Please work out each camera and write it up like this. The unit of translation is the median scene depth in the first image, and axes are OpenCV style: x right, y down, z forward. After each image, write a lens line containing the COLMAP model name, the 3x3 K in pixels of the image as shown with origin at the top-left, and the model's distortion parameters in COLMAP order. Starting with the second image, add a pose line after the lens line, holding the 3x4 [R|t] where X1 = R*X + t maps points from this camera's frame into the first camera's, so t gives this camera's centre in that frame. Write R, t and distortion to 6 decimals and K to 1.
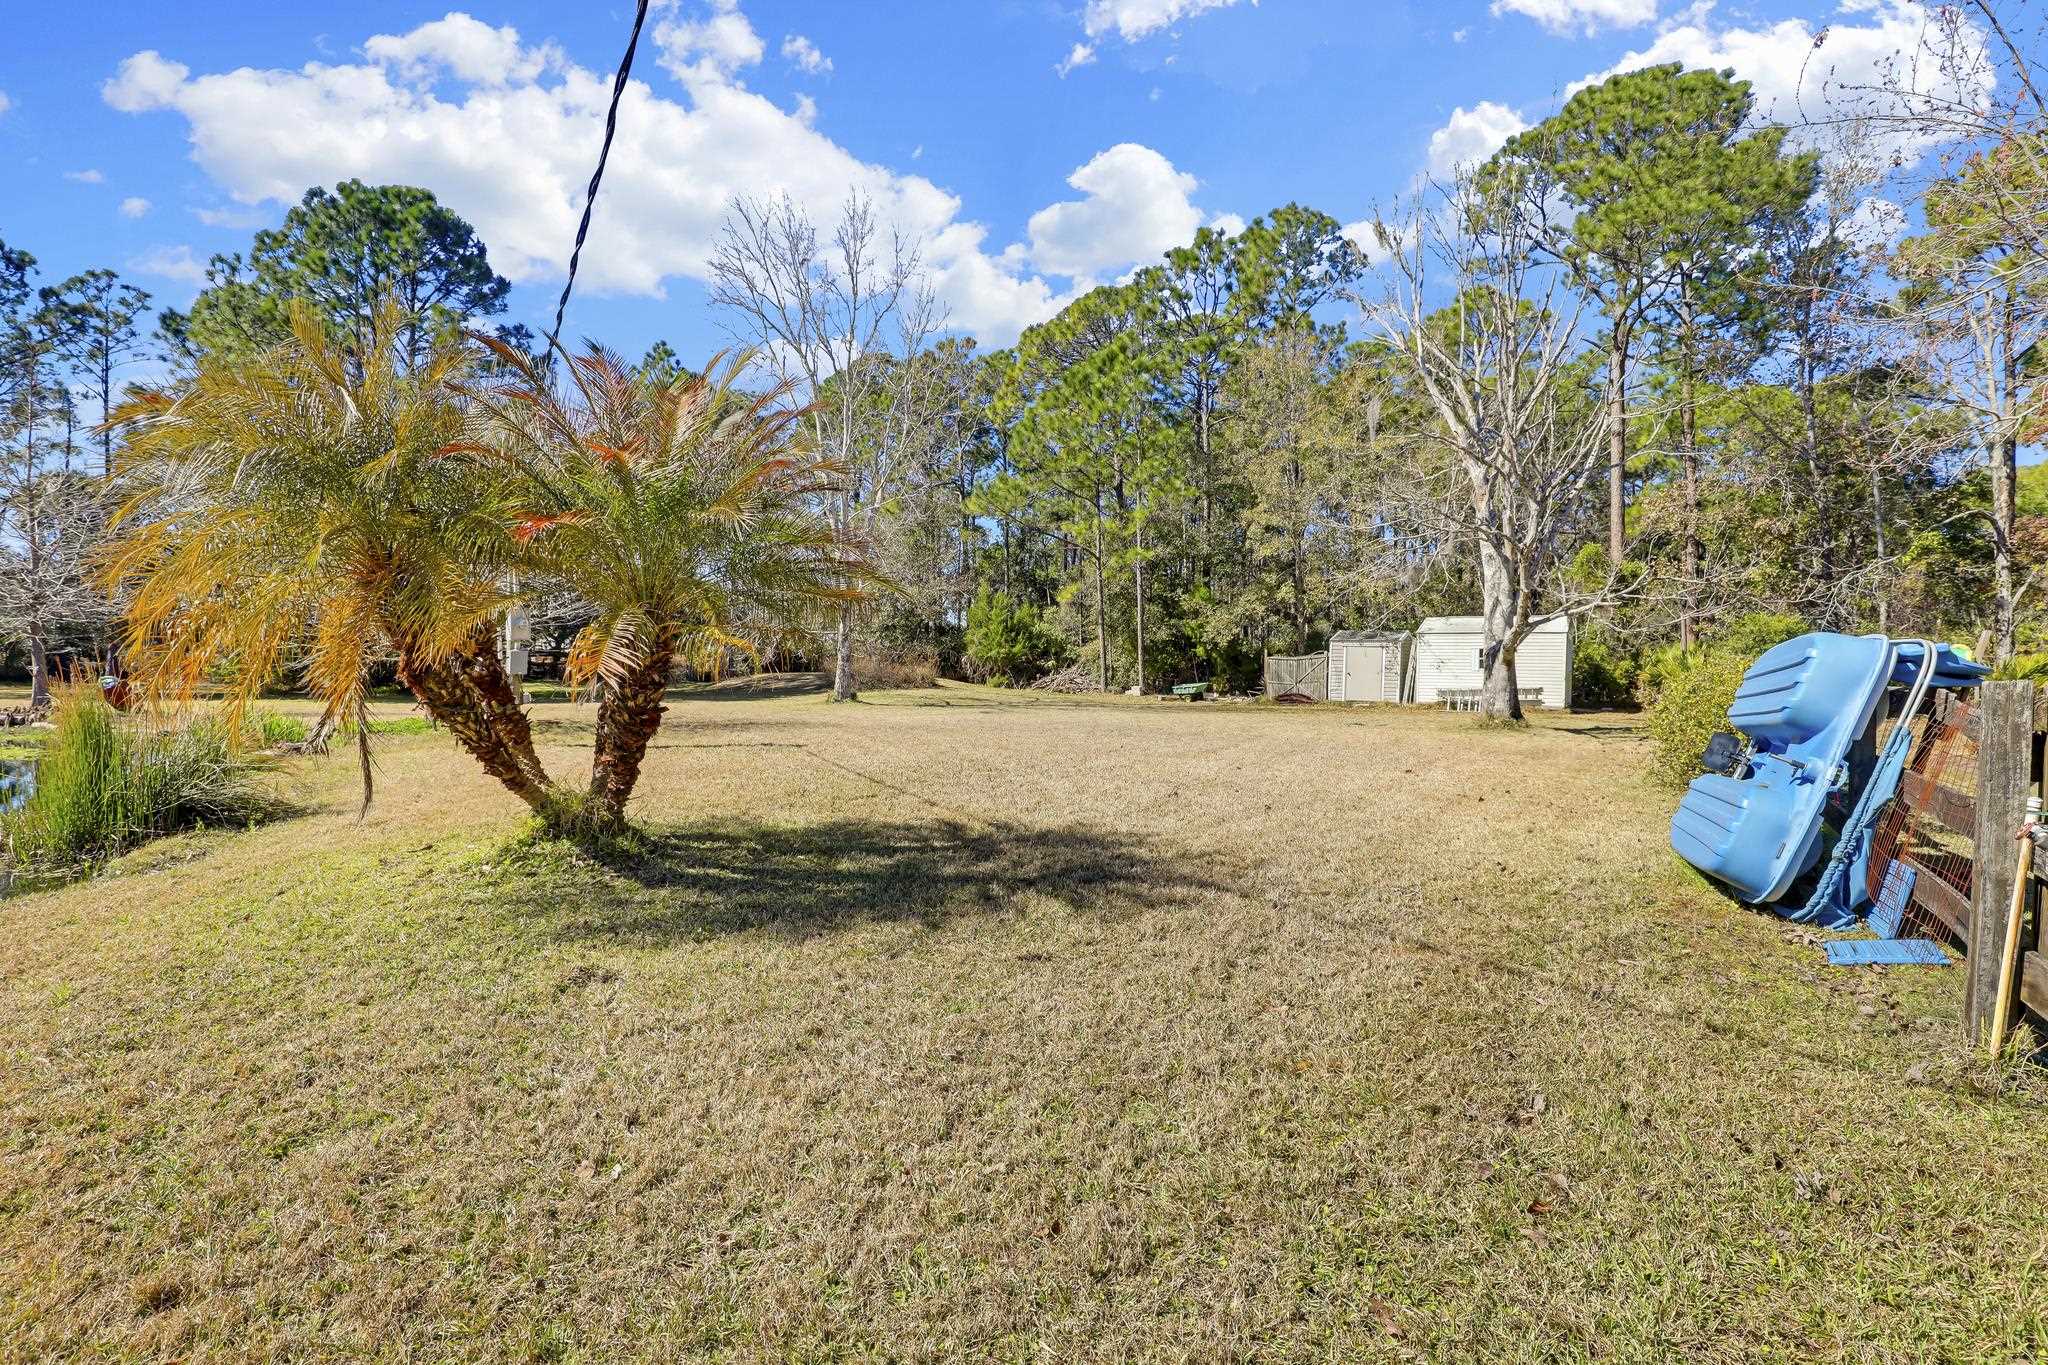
lens RADIAL K [[936.8, 0, 1017.6], [0, 936.8, 681.7], [0, 0, 1]] dist [-0.035572, 0.009759]
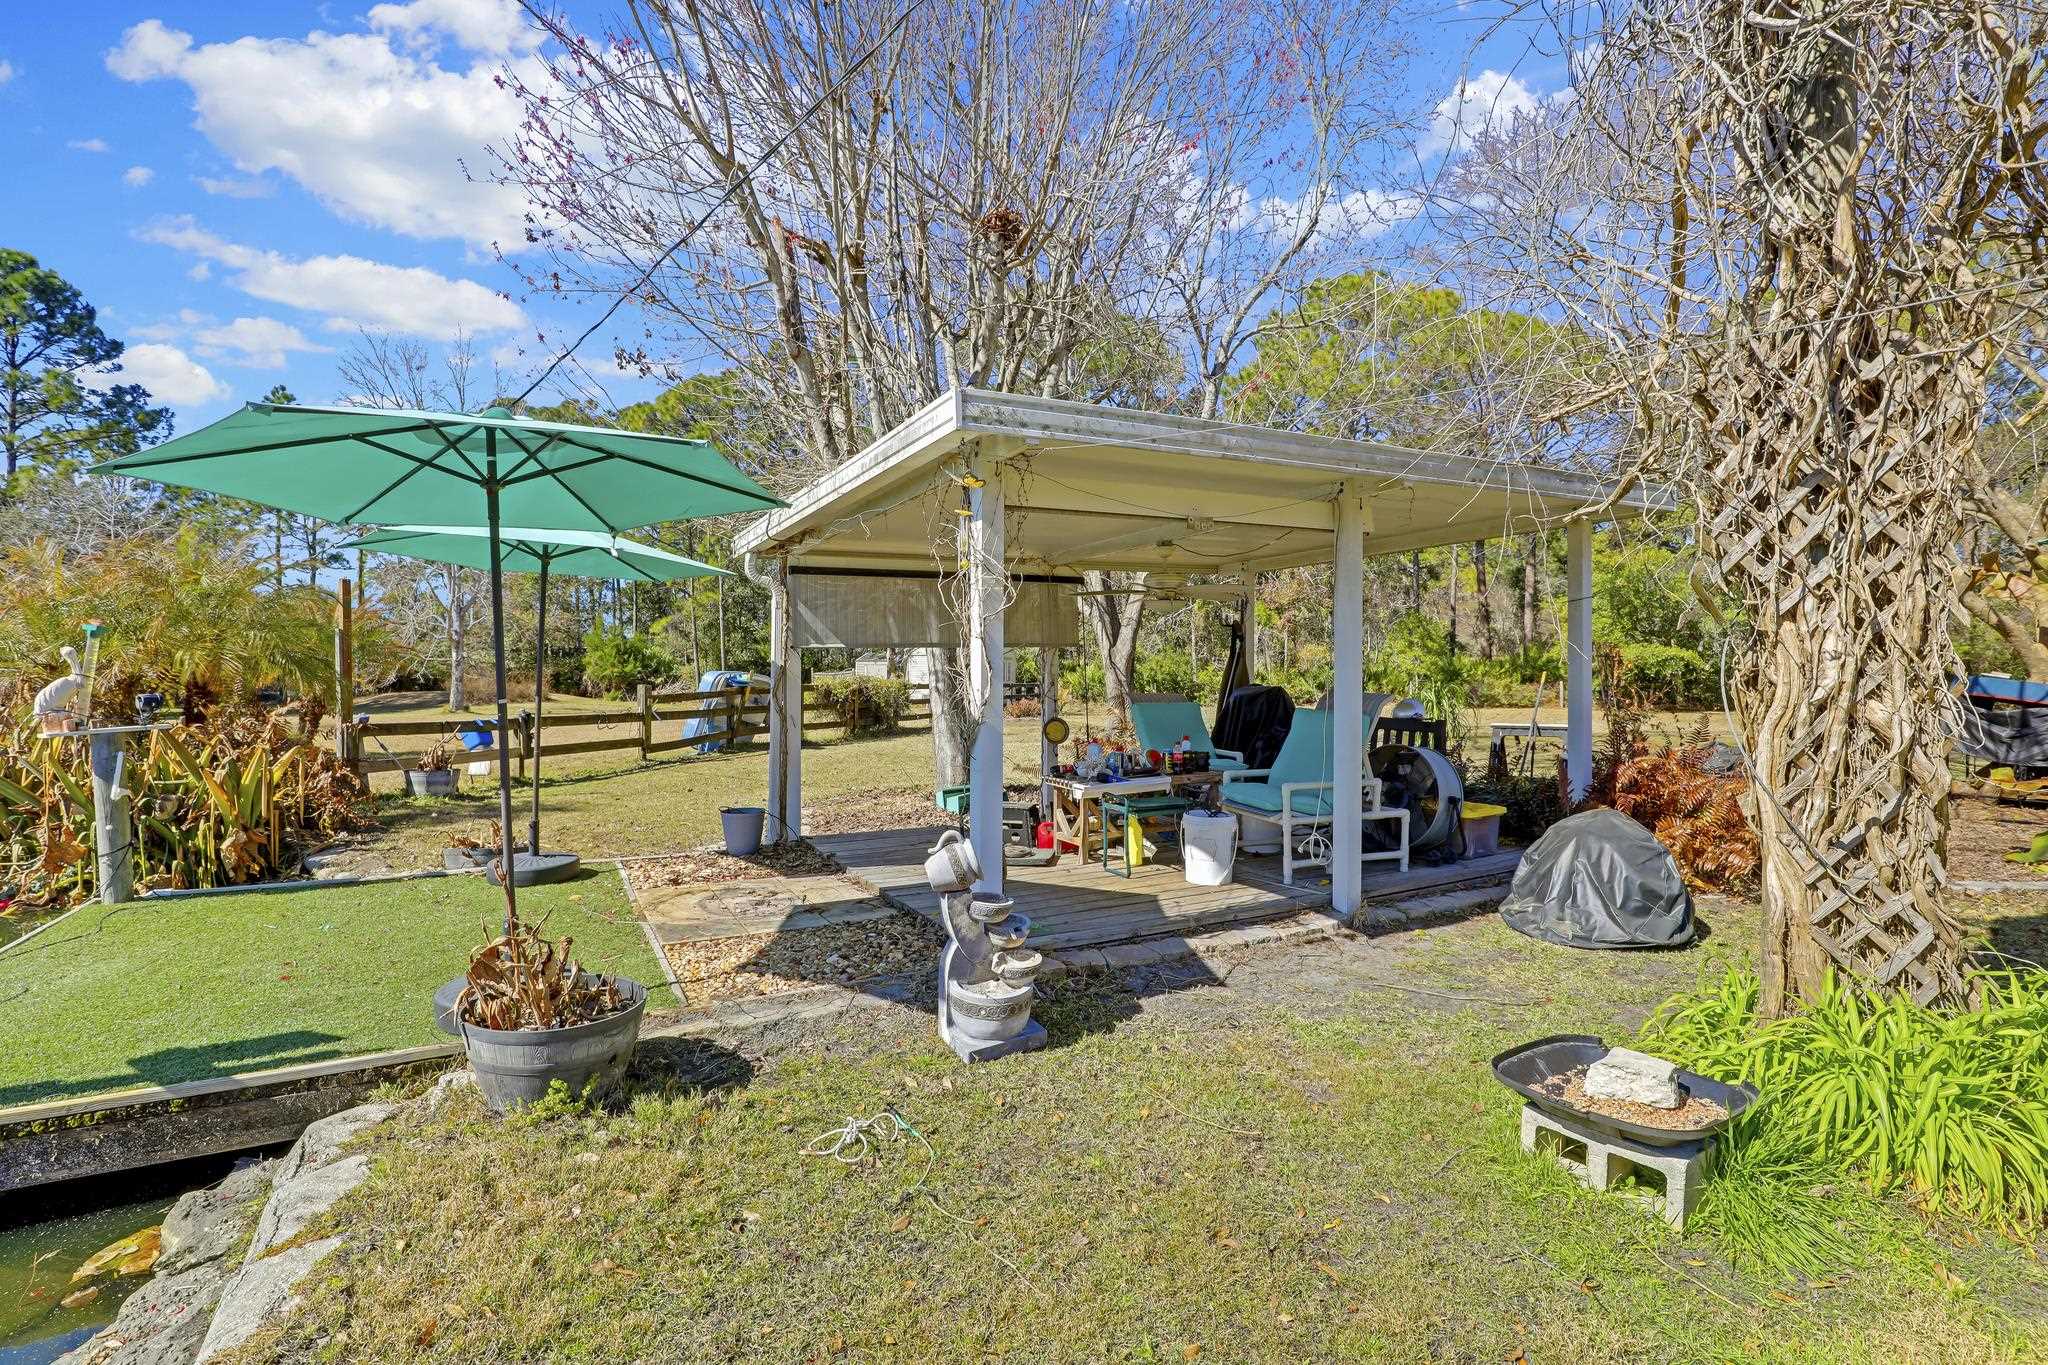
lens RADIAL K [[936.8, 0, 1017.6], [0, 936.8, 681.7], [0, 0, 1]] dist [-0.035572, 0.009759]
pose [[0.948221, -0.016640, 0.317174, 0.111305], [0.020979, 0.999727, -0.010269, 0.006132], [-0.316916, 0.016391, 0.948312, -0.360535]]
